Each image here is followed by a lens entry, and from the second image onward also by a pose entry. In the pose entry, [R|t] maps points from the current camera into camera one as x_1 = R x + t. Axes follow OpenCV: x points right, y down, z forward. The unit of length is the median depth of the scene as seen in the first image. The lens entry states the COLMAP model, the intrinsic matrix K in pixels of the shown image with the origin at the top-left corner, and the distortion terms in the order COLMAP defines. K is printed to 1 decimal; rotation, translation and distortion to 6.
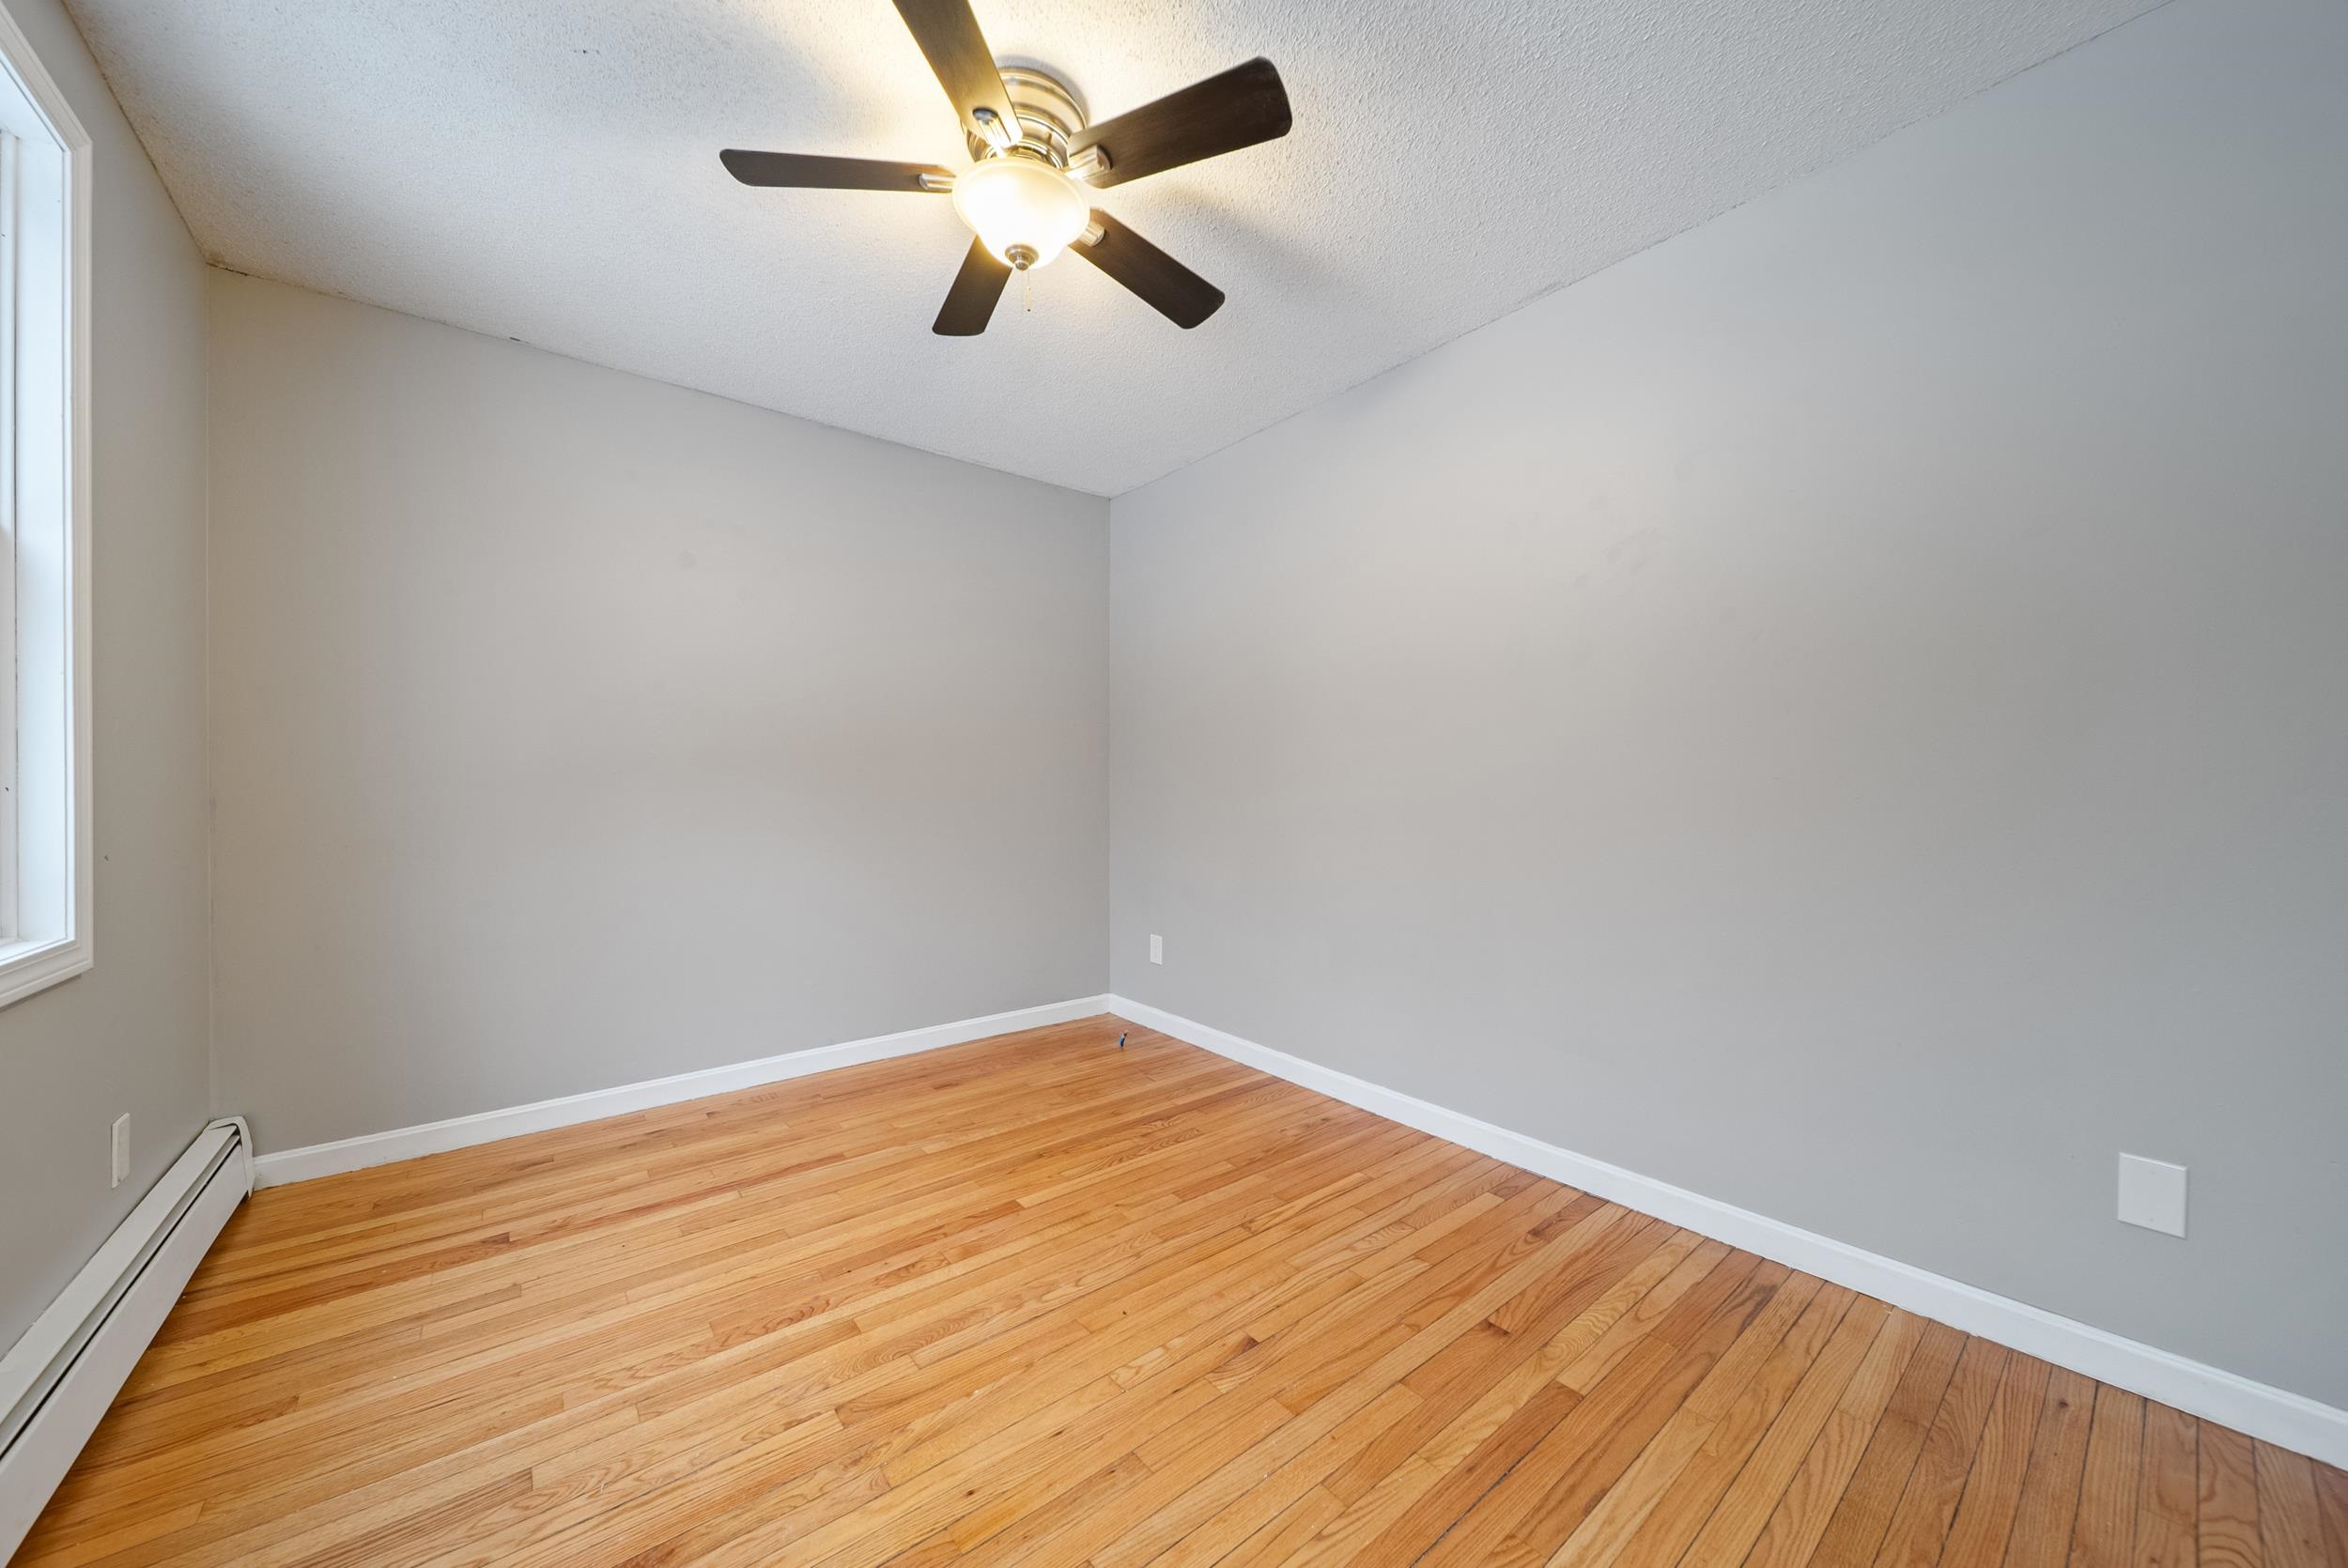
lens RADIAL K [[831.1, 0, 1180.4], [0, 831.1, 796.4], [0, 0, 1]] dist [-0.000357, -0.001763]
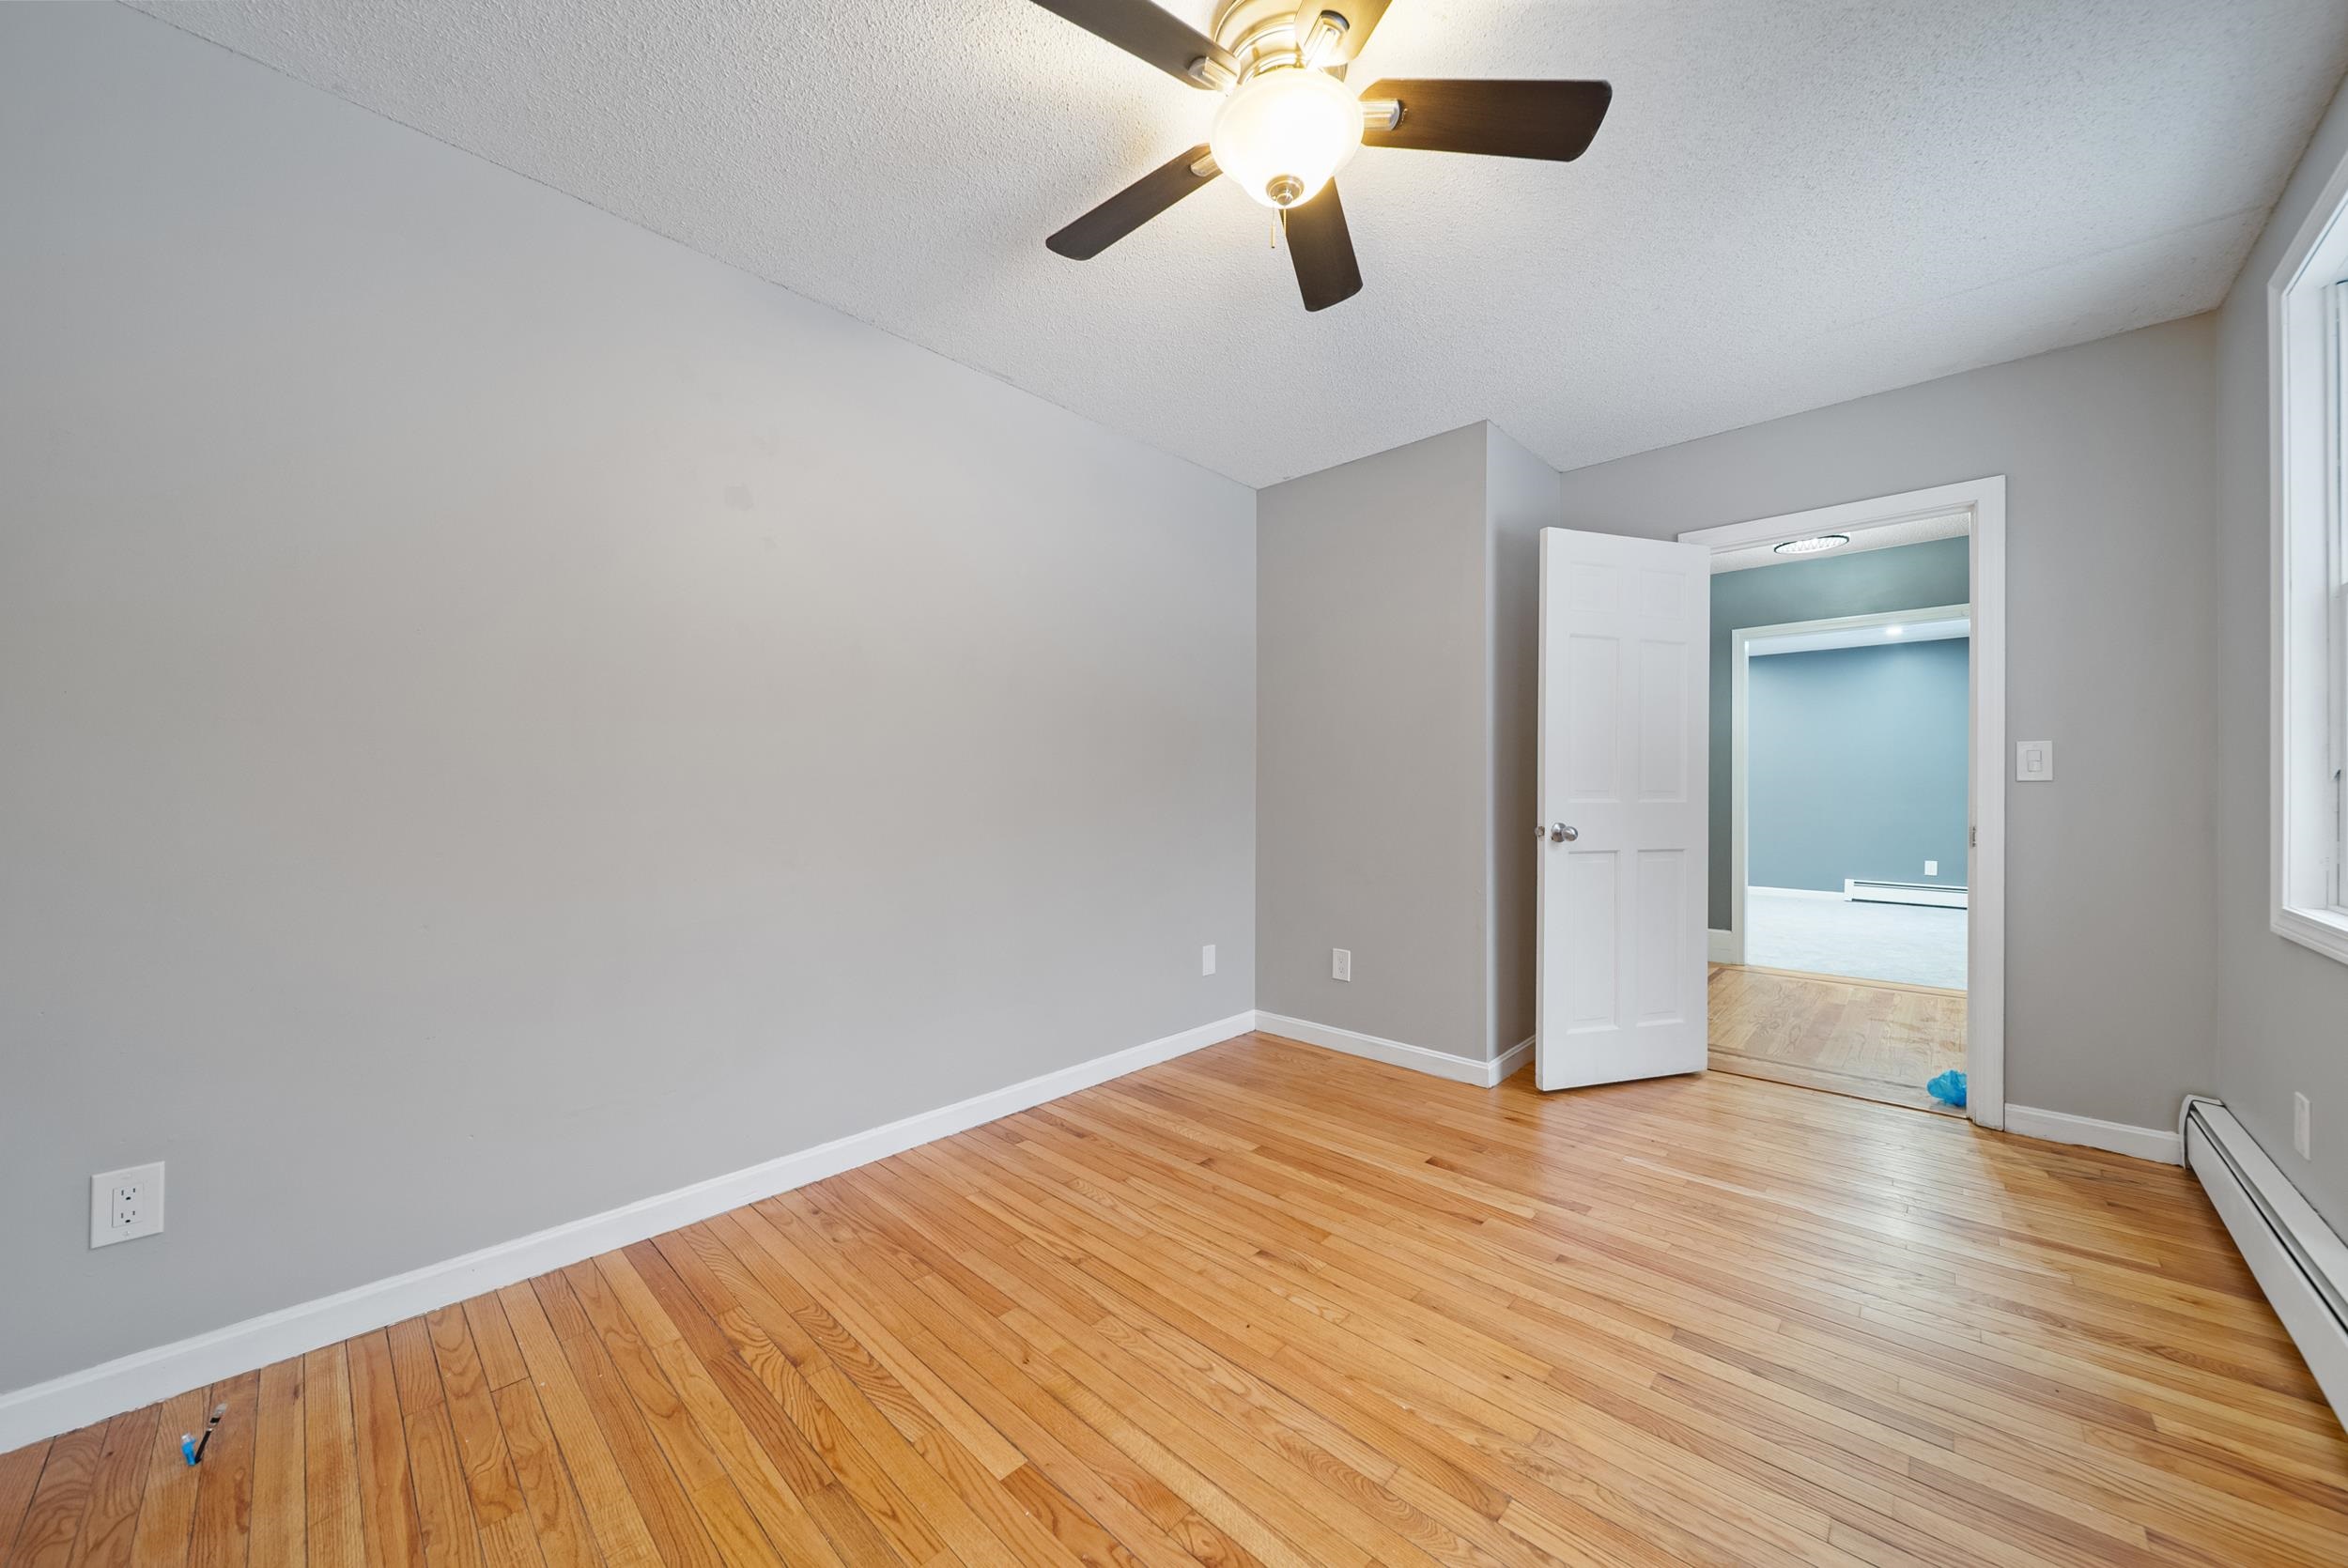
lens RADIAL K [[831.1, 0, 1180.4], [0, 831.1, 796.4], [0, 0, 1]] dist [-0.000357, -0.001763]
pose [[-0.131485, -0.009808, 0.991270, -0.868866], [0.012244, 0.999859, 0.011517, -0.009629], [-0.991243, 0.013651, -0.131346, 1.024711]]
